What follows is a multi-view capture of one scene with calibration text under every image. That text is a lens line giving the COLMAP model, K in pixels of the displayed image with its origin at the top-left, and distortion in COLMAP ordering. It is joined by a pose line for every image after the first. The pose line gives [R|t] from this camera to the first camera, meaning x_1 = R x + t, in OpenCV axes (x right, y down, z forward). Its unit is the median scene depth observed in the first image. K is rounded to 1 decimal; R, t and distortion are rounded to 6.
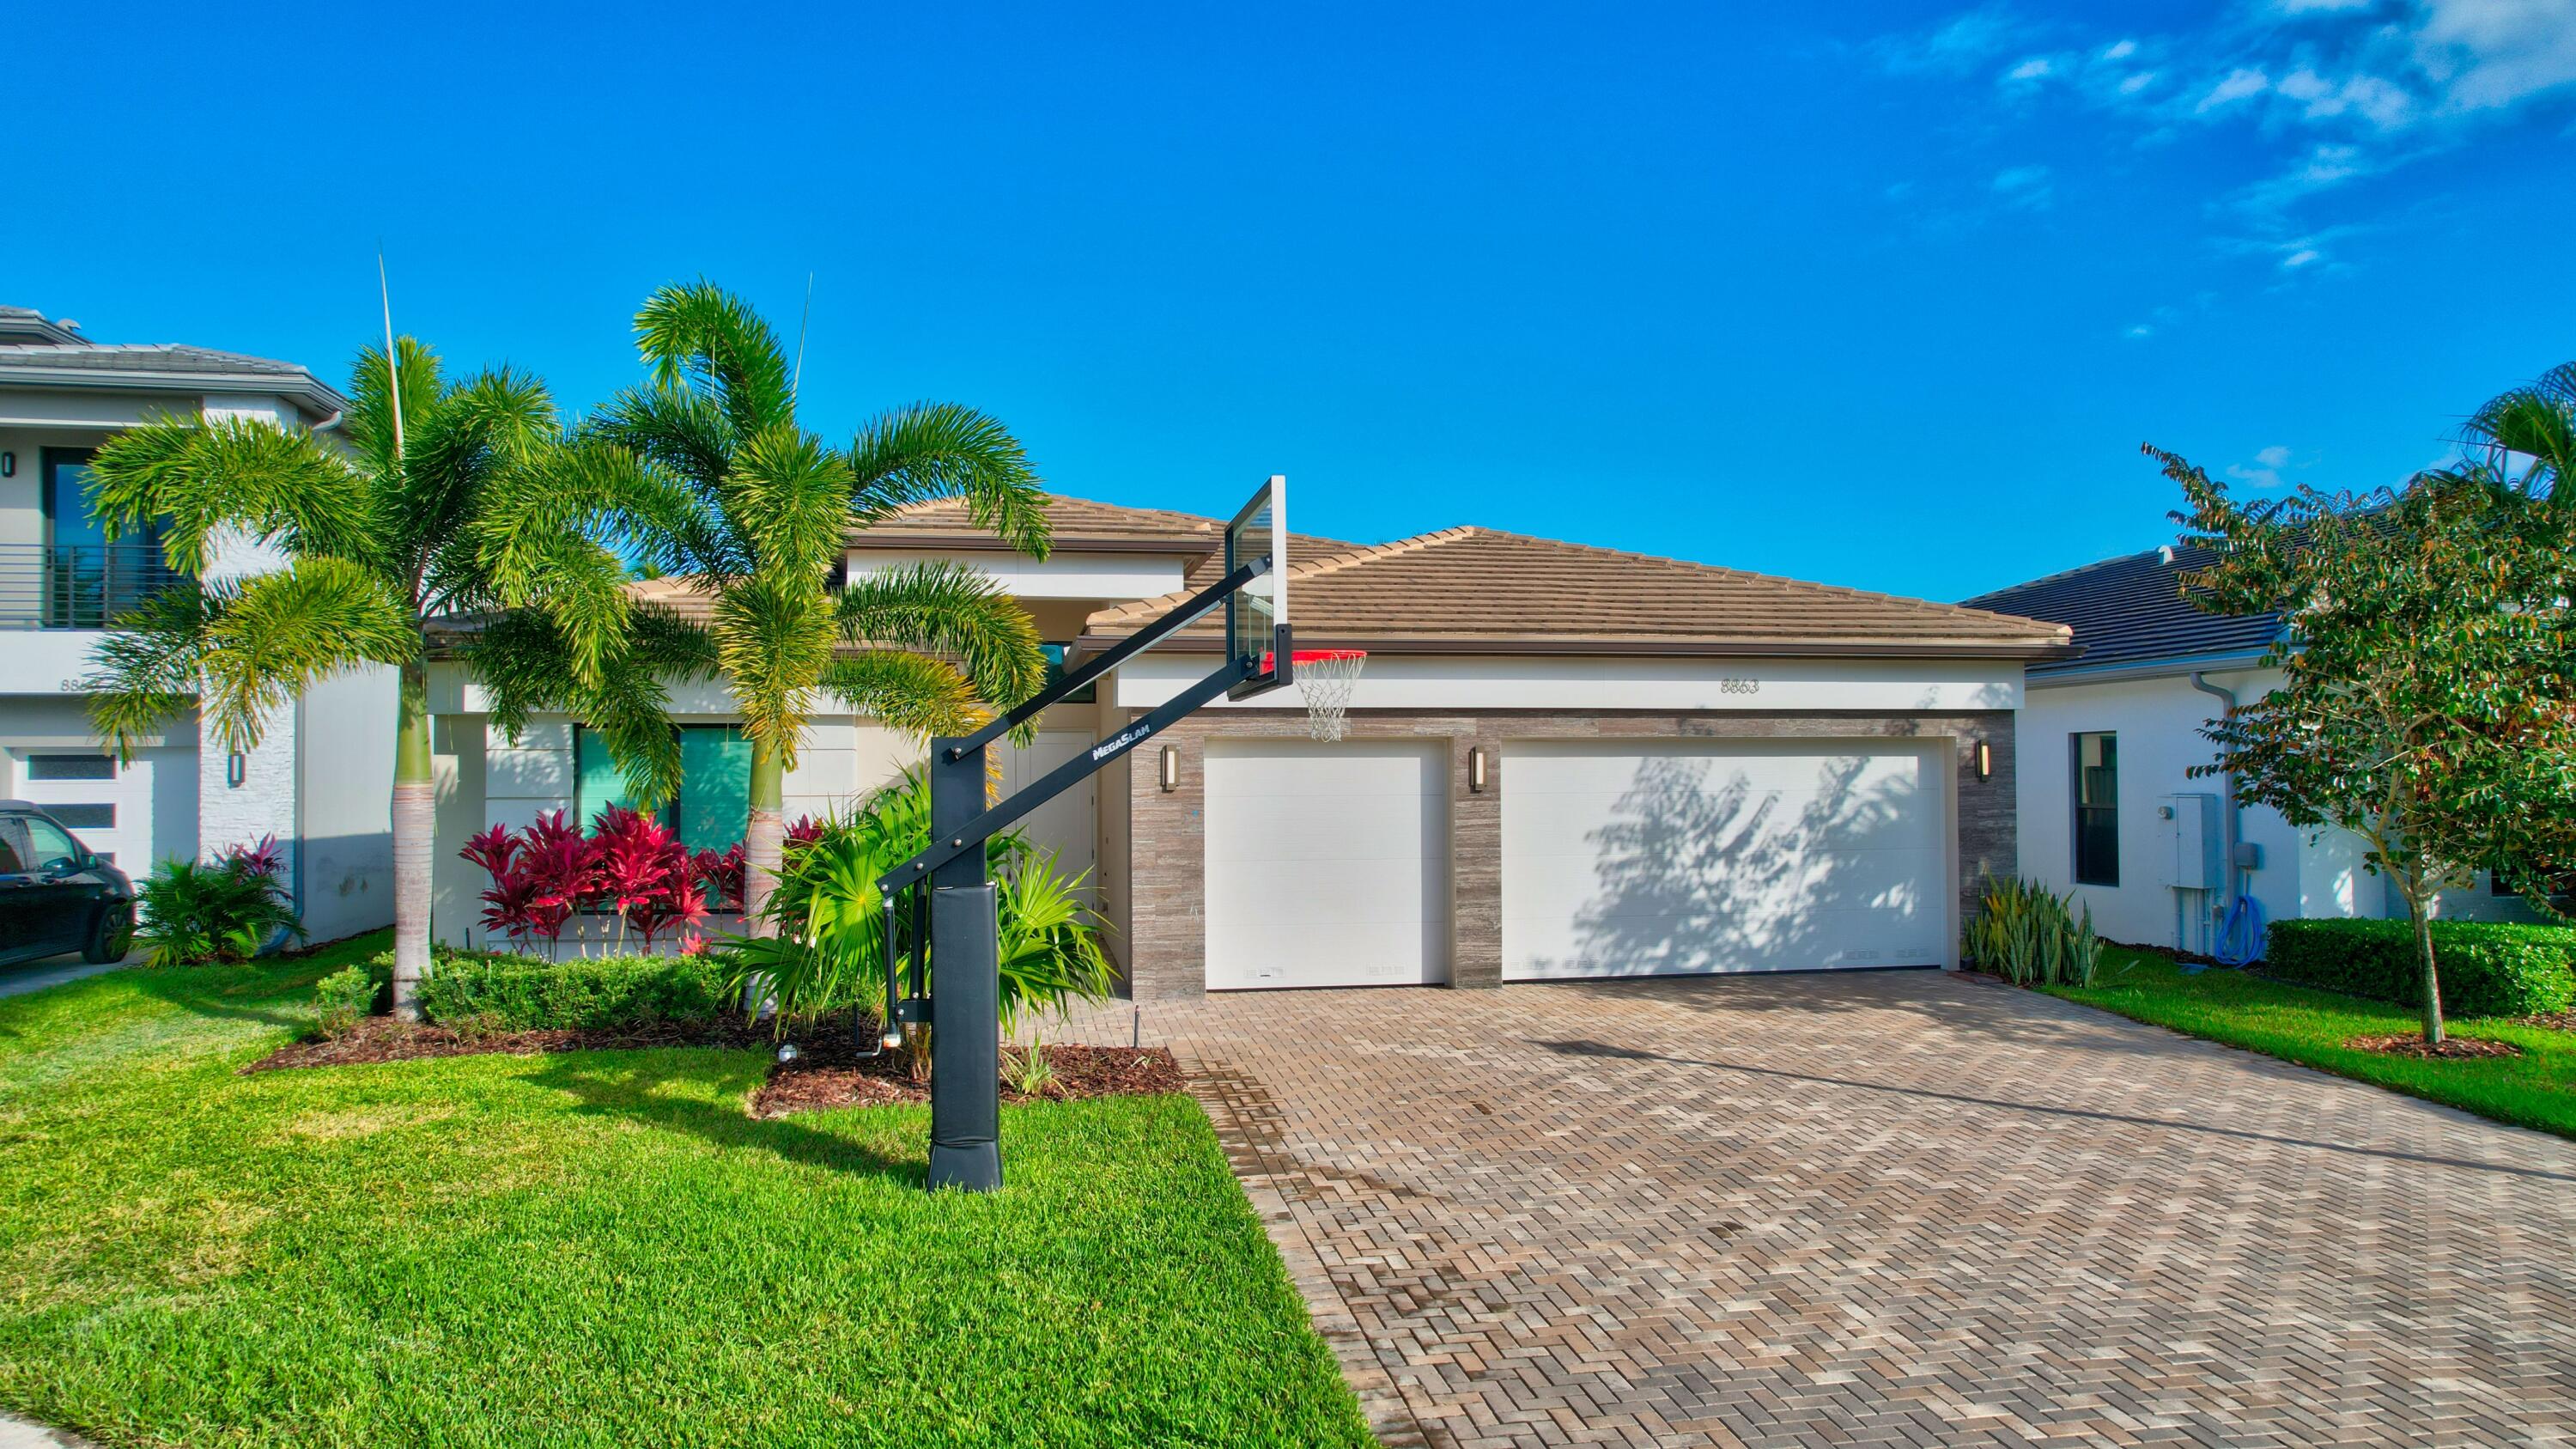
lens RADIAL K [[1658.5, 0, 1292.1], [0, 1658.5, 726.9], [0, 0, 1]] dist [-0.033841, 0.015711]
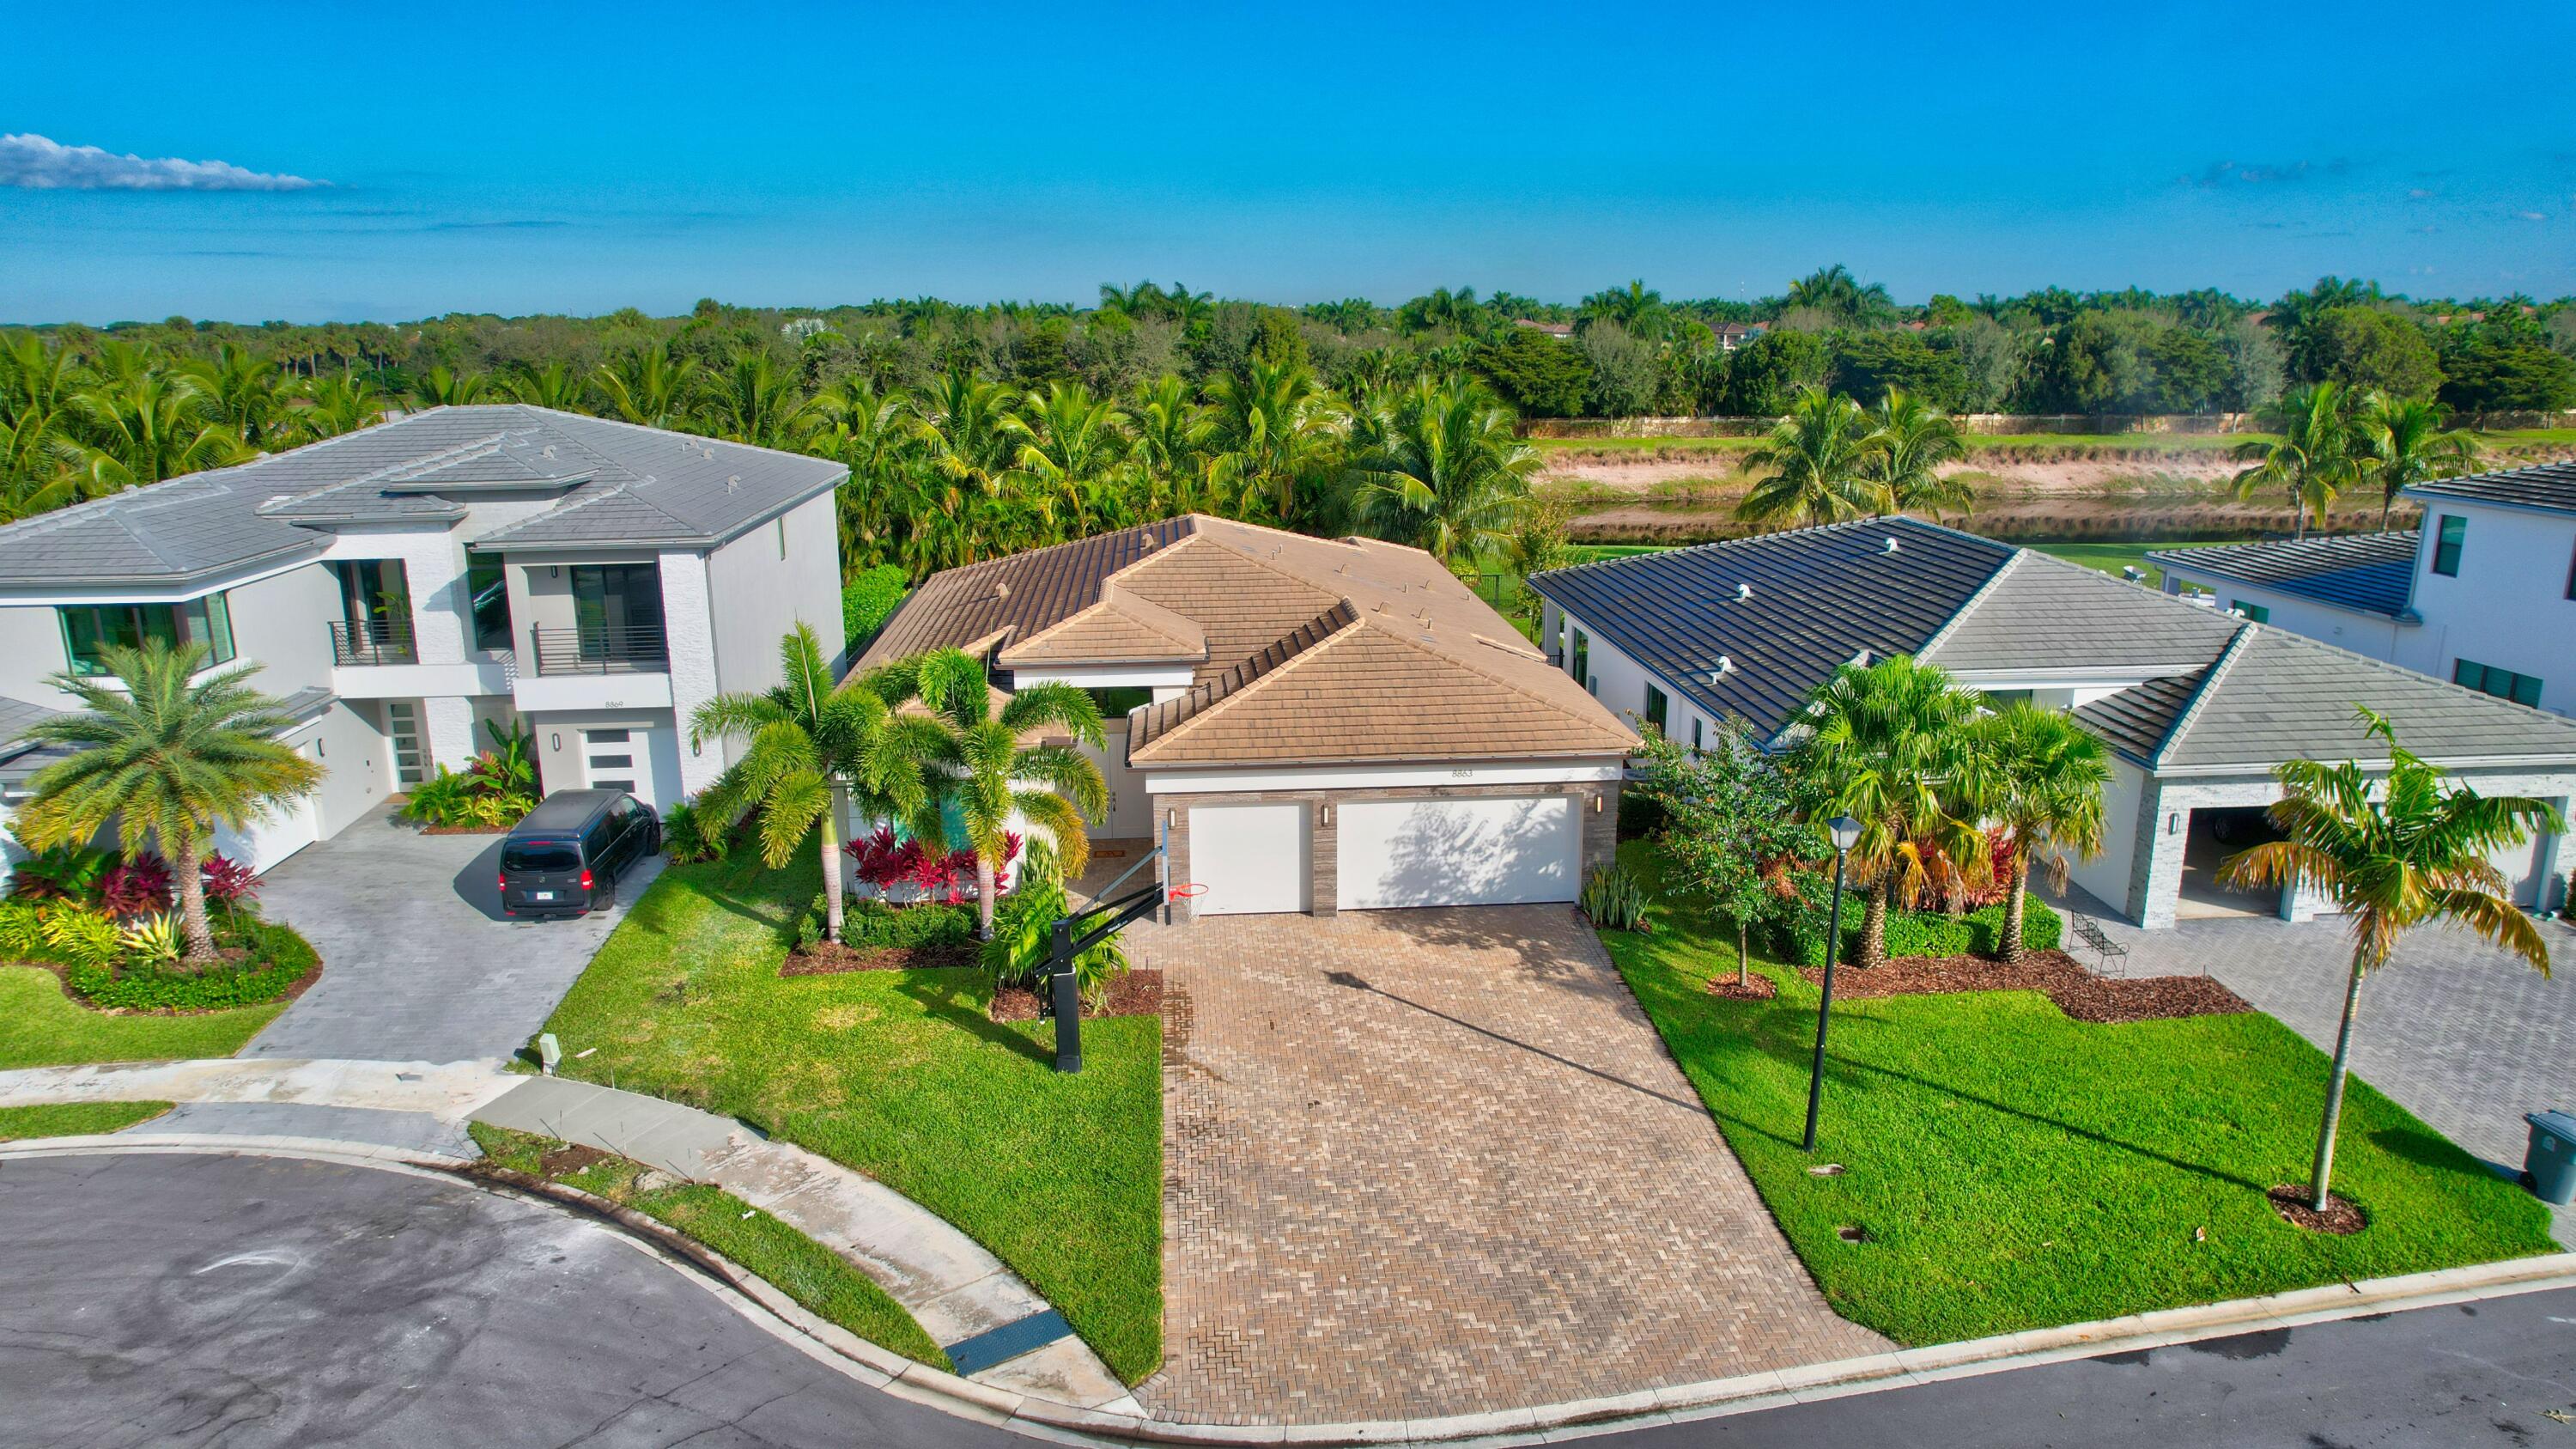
lens RADIAL K [[1658.5, 0, 1284.0], [0, 1658.5, 721.2], [0, 0, 1]] dist [-0.033841, 0.015711]
pose [[0.994865, 0.025916, -0.097838, 0.247057], [0.000707, 0.964858, 0.262770, -0.594070], [0.101210, -0.261490, 0.959885, -0.879853]]
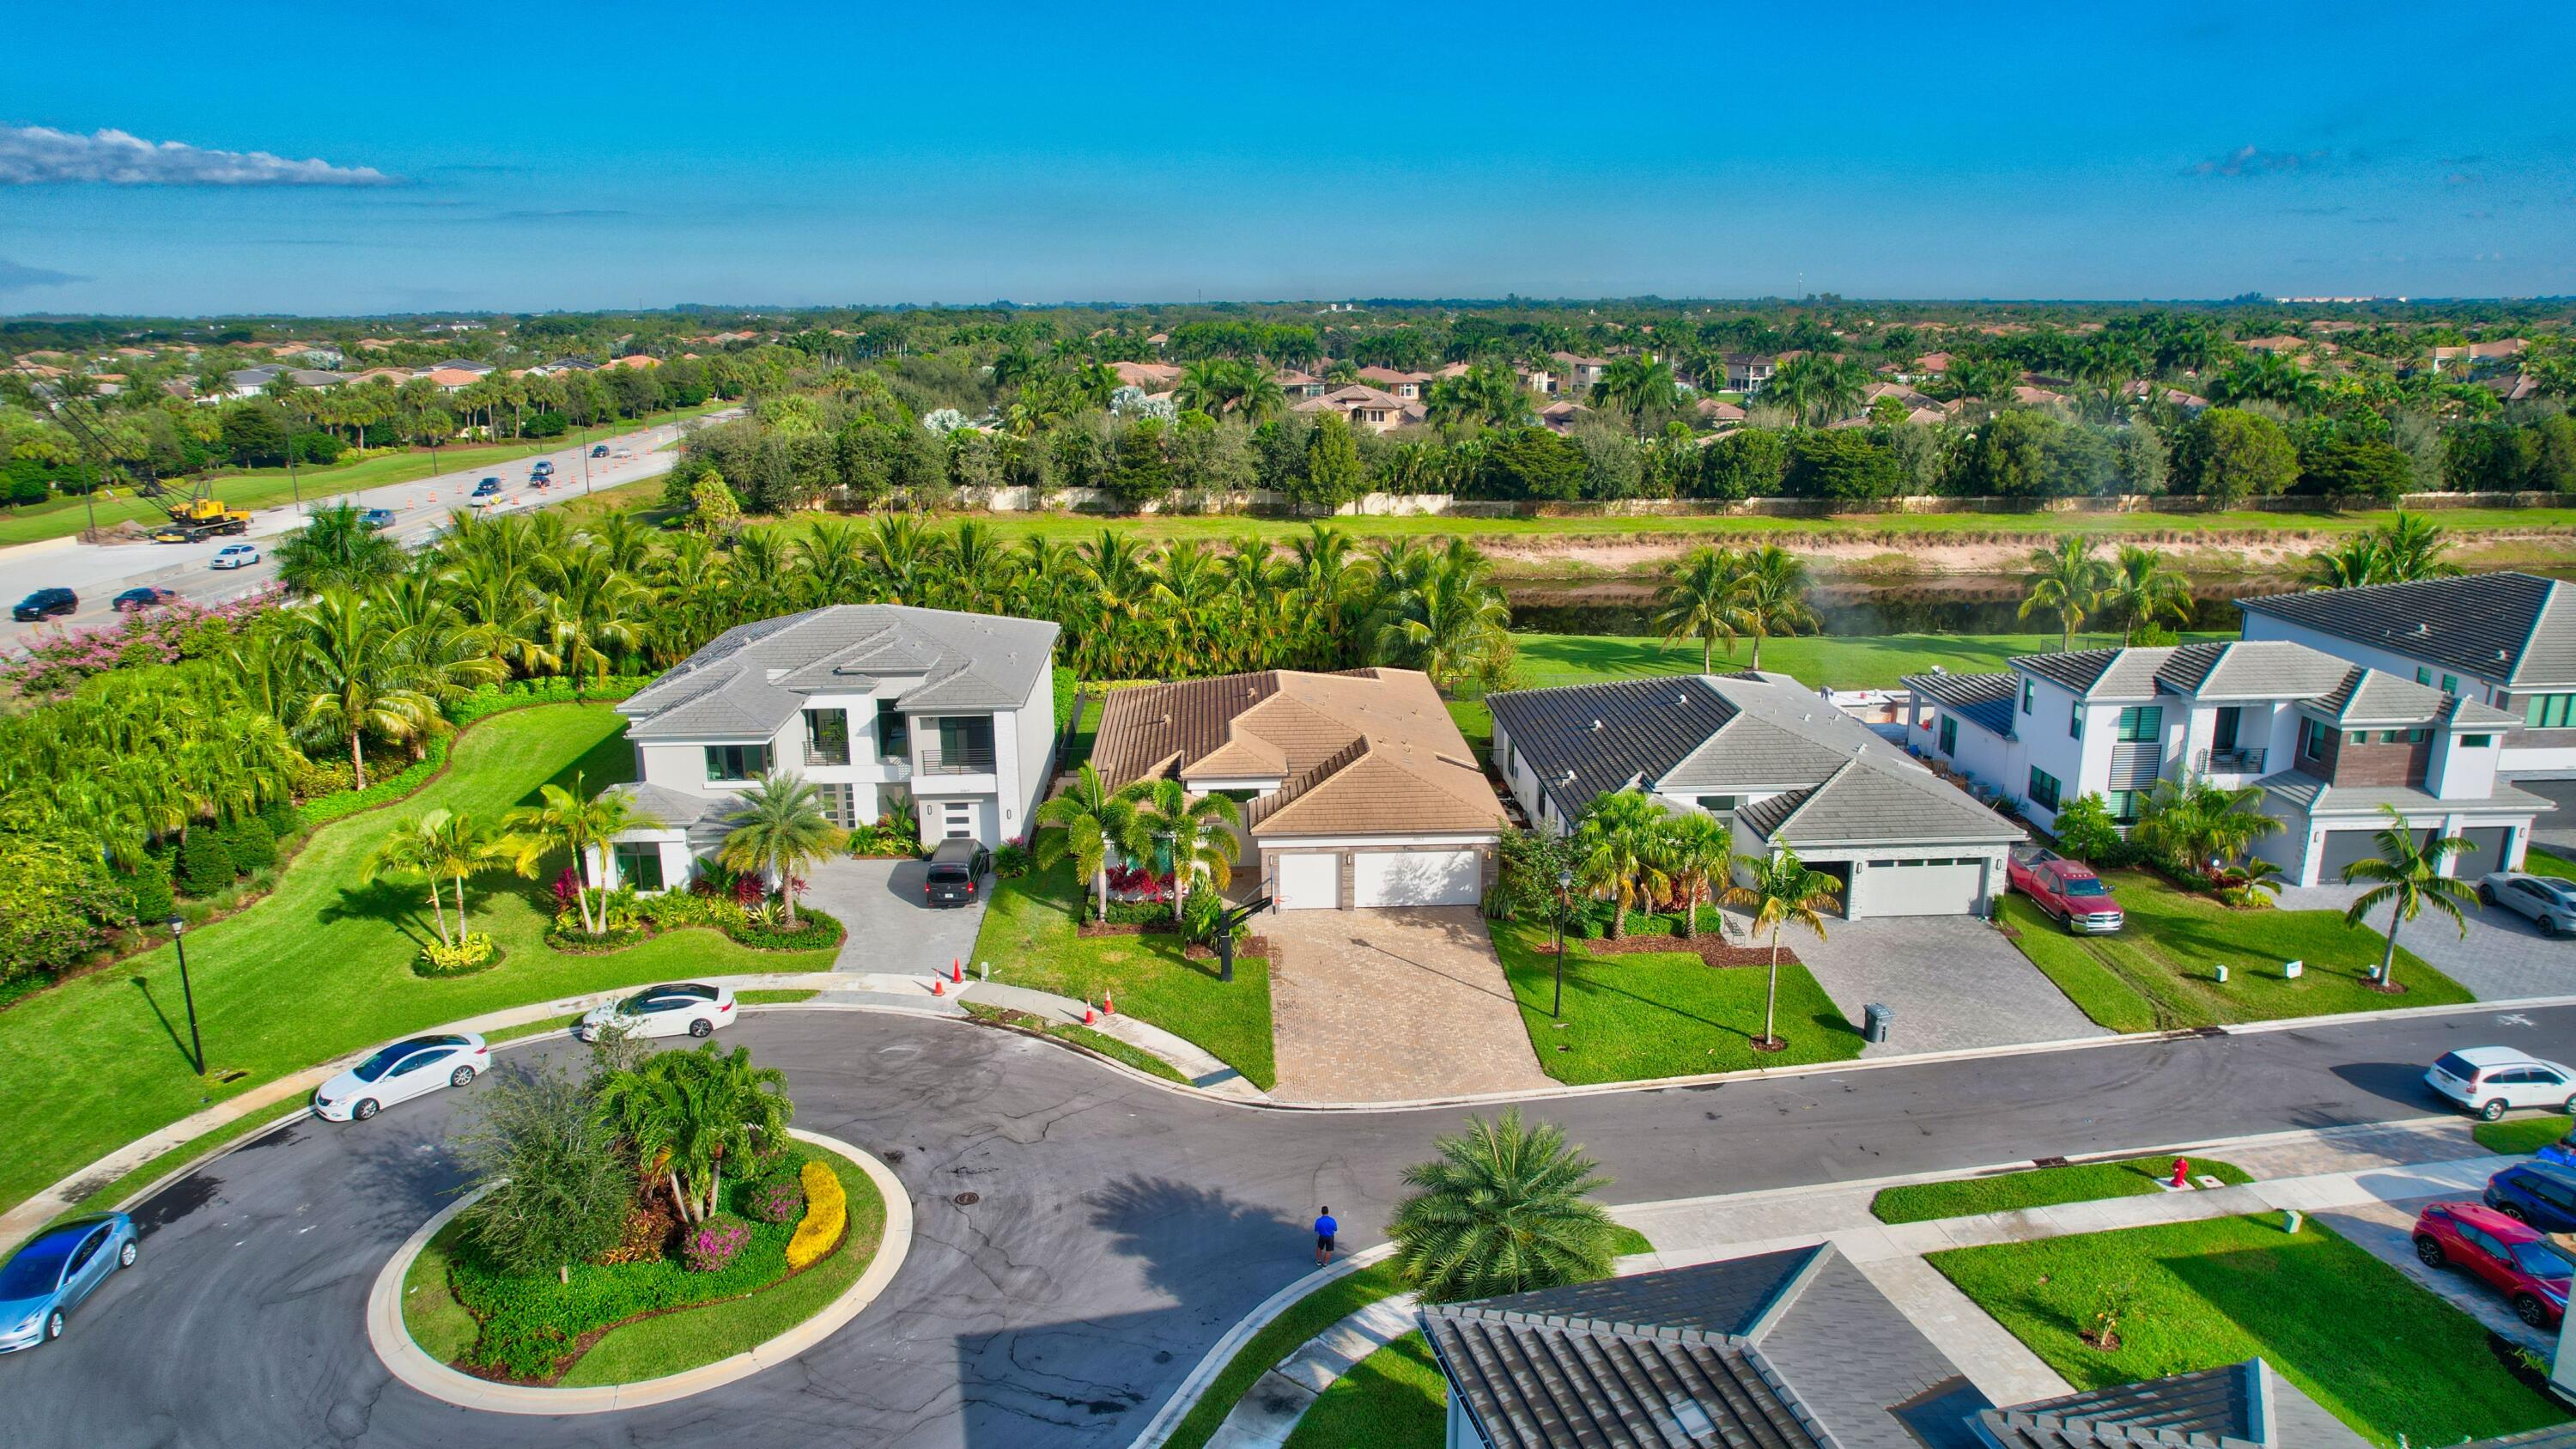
lens RADIAL K [[1658.5, 0, 1281.7], [0, 1658.5, 727.3], [0, 0, 1]] dist [-0.033841, 0.015711]
pose [[0.990756, 0.035771, -0.130856, 0.442477], [0.001556, 0.961548, 0.274633, -1.315096], [0.135648, -0.272298, 0.952604, -2.605693]]
